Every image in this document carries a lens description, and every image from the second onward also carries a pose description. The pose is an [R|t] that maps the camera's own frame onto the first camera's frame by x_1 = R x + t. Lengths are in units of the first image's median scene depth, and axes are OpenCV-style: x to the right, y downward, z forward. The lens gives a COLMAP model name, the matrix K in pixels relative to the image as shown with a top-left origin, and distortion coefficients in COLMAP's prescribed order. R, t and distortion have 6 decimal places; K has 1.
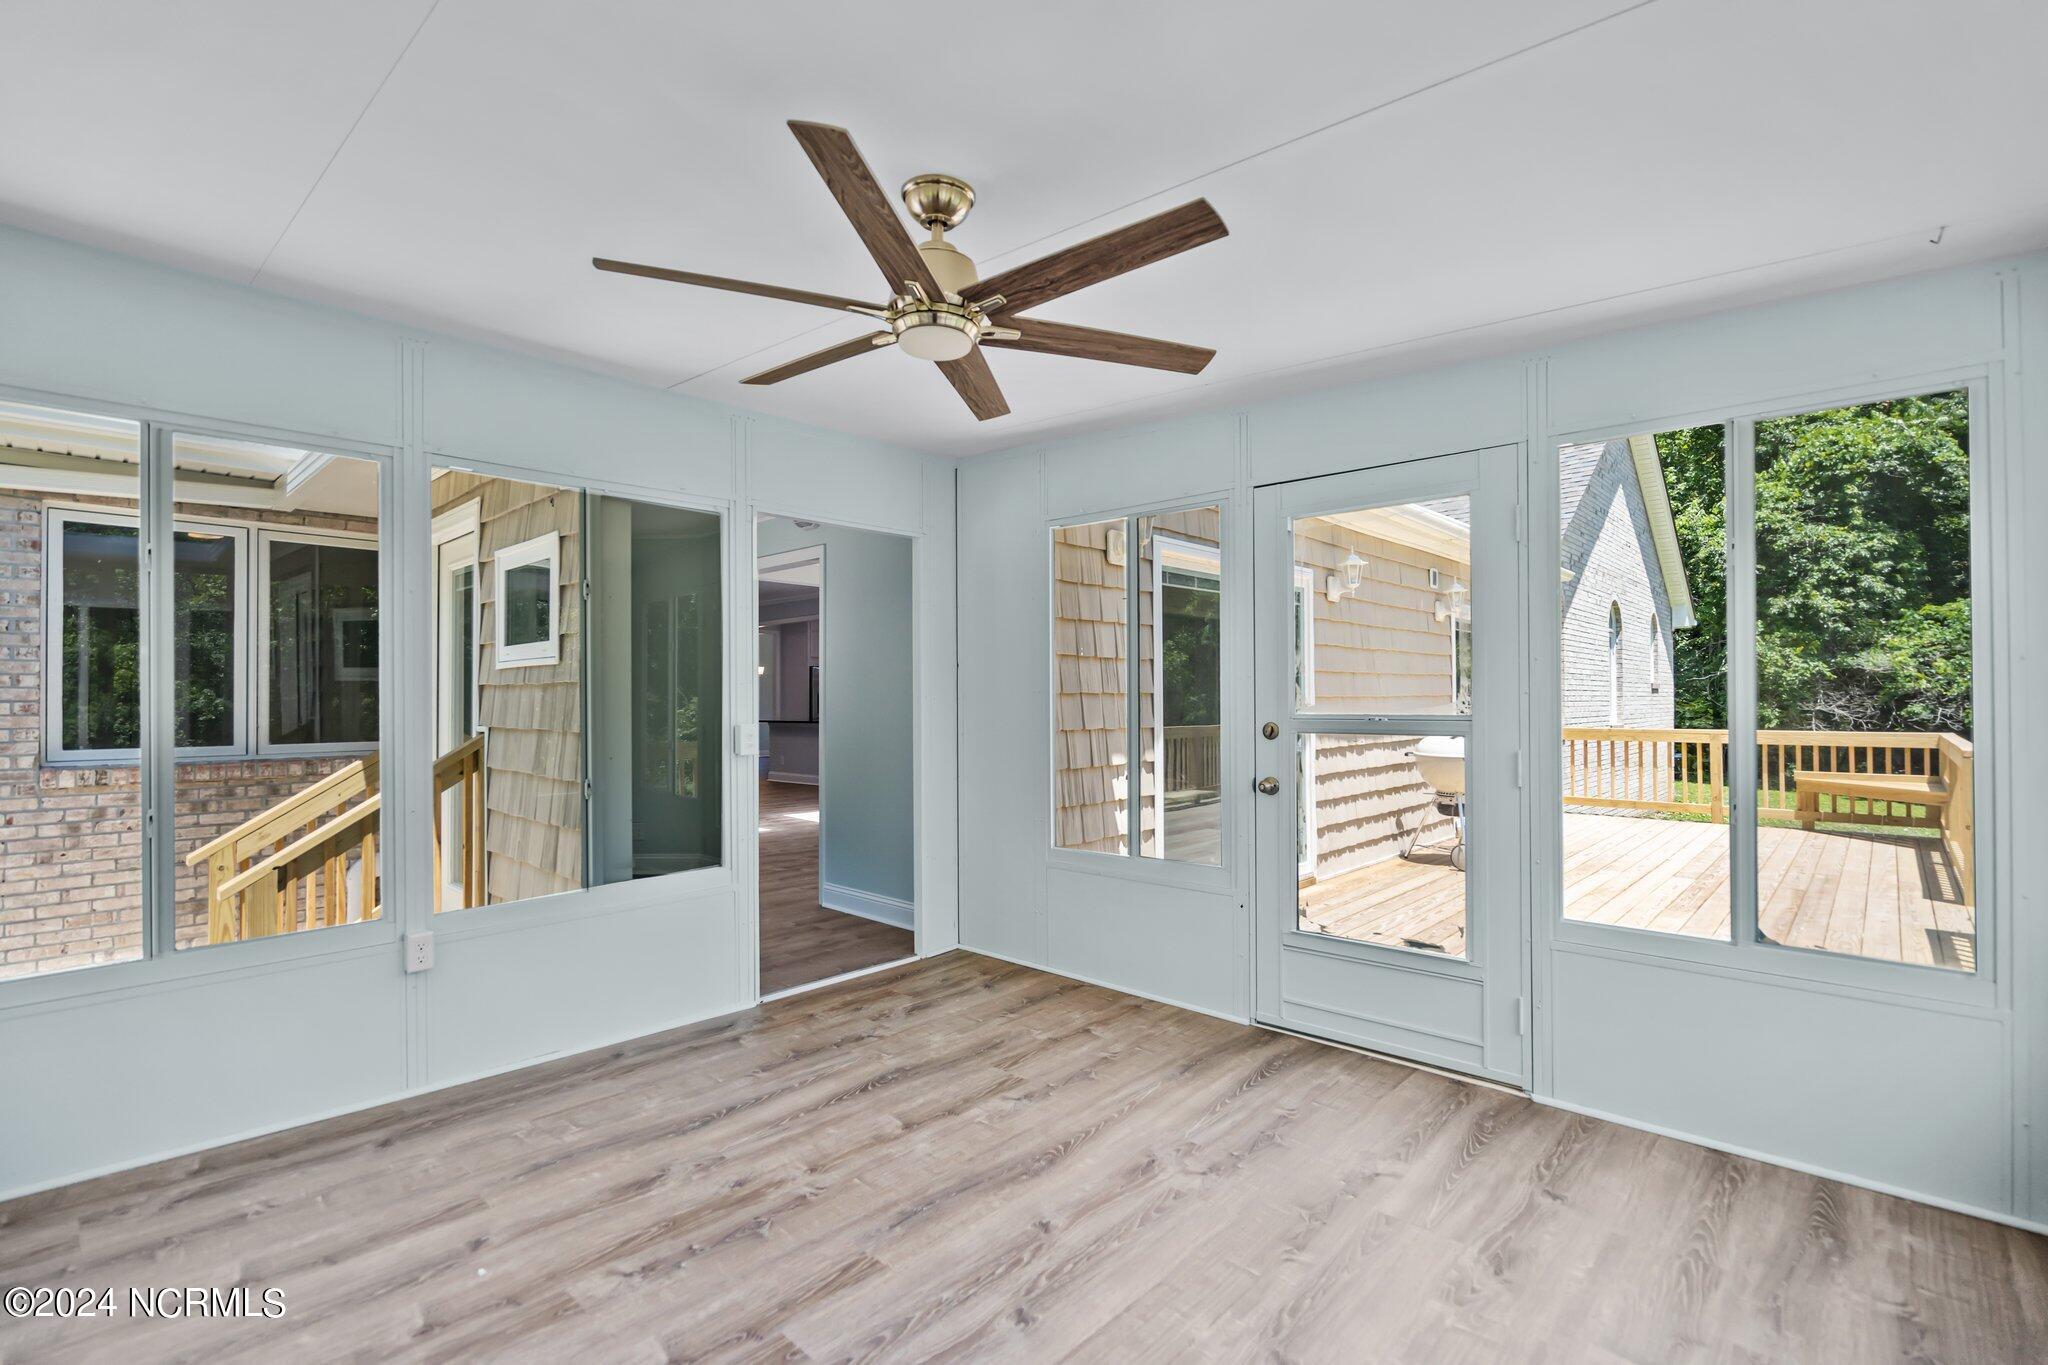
lens RADIAL K [[950.1, 0, 1028.3], [0, 950.1, 685.7], [0, 0, 1]] dist [-0.003333, 0.002201]
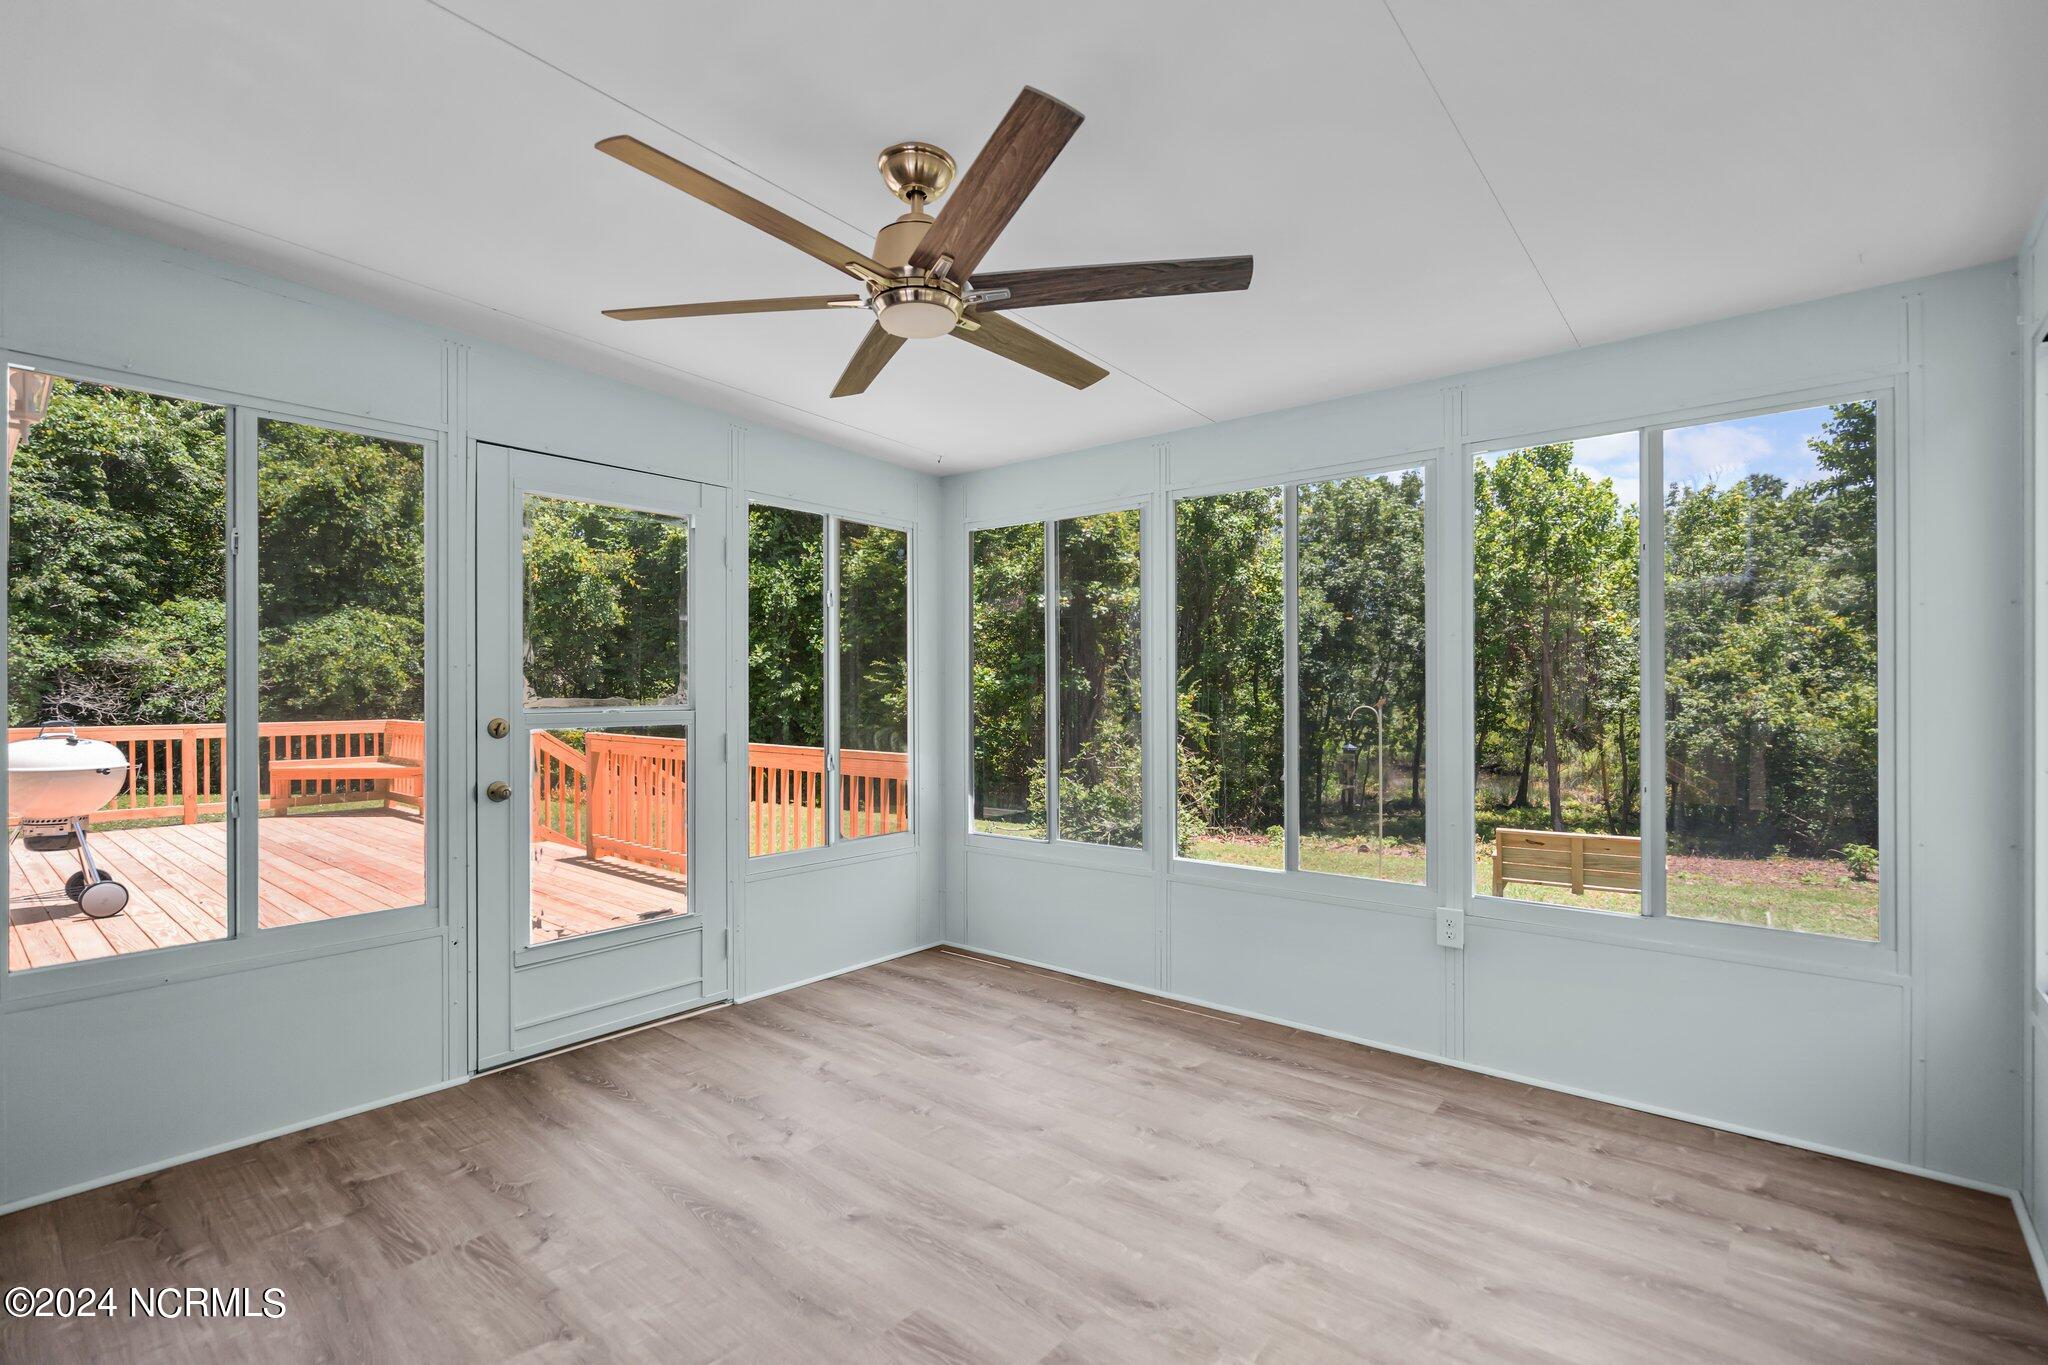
lens RADIAL K [[950.1, 0, 1026.3], [0, 950.1, 689.4], [0, 0, 1]] dist [-0.003333, 0.002201]
pose [[-0.051299, 0.000337, 0.998683, -0.649323], [-0.011310, 0.999936, -0.000918, 0.007787], [-0.998619, -0.011342, -0.051291, 0.576087]]
